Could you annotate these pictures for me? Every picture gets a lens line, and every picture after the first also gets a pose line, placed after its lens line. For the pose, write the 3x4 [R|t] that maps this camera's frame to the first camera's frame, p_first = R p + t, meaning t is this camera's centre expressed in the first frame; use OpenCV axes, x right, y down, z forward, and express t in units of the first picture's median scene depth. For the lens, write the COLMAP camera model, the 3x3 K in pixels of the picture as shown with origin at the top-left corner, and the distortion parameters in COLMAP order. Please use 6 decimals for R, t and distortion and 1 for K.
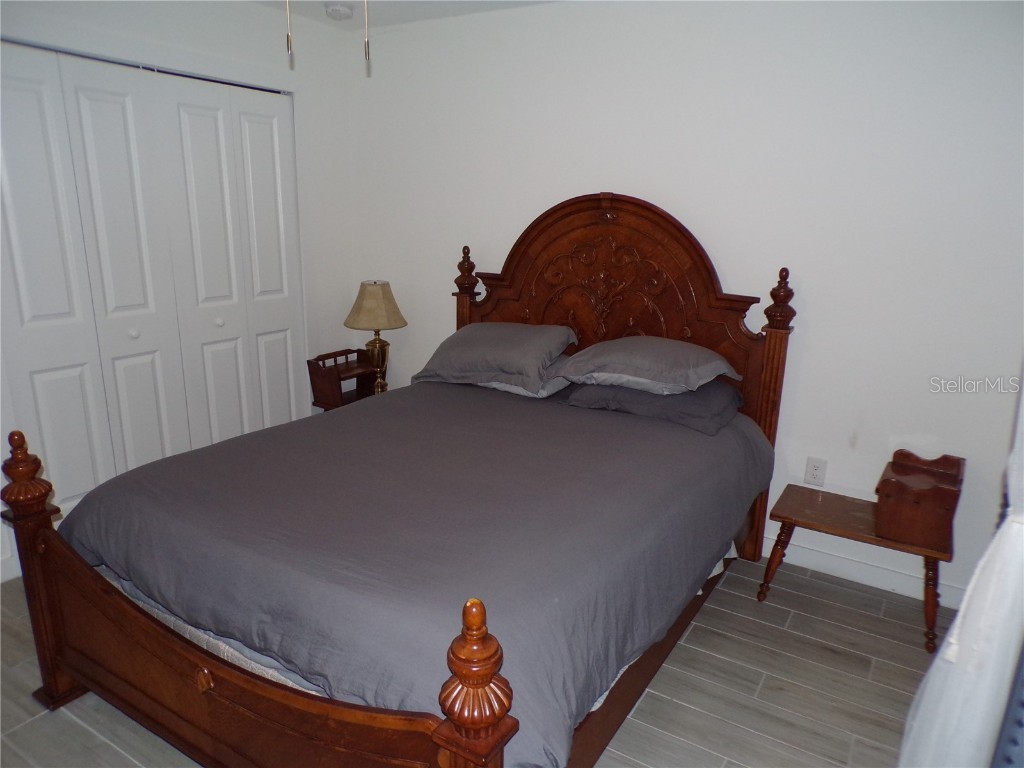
lens RADIAL K [[694.9, 0, 513.6], [0, 694.9, 392.2], [0, 0, 1]] dist [0.004149, 0.007472]
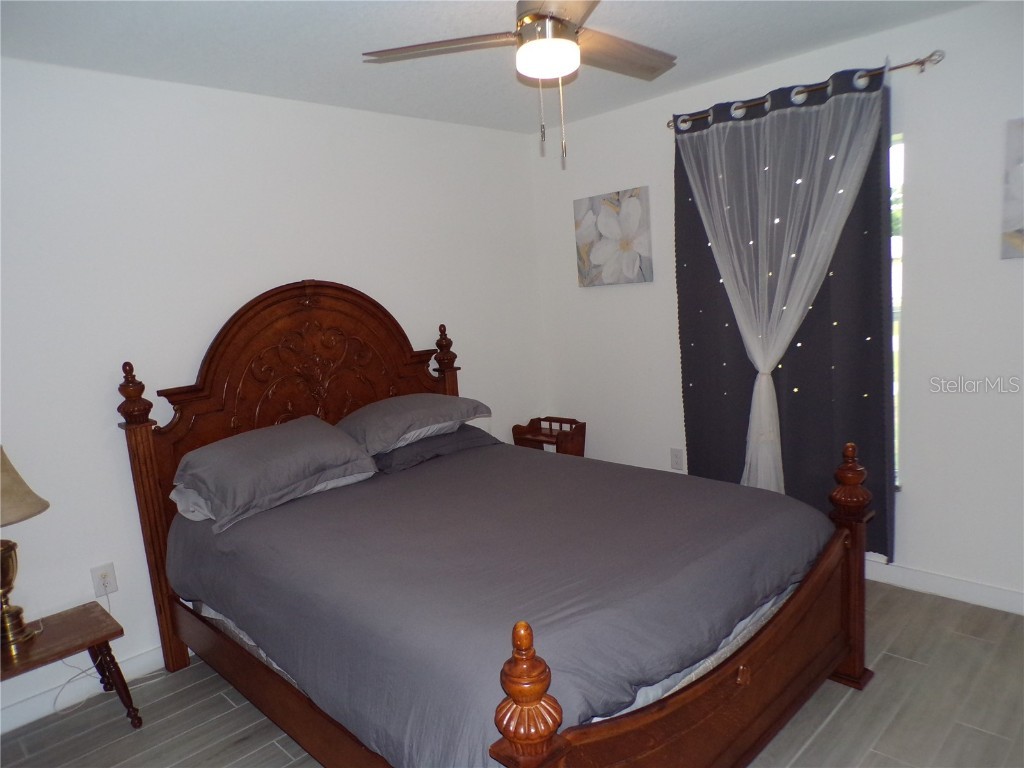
lens RADIAL K [[698.3, 0, 512.0], [0, 698.3, 384.0], [0, 0, 1]] dist [-0.002881, 0.004941]
pose [[0.219237, -0.186232, 0.957733, -0.820851], [0.323005, 0.940115, 0.108866, -0.155605], [-0.920654, 0.285485, 0.266261, 0.483067]]
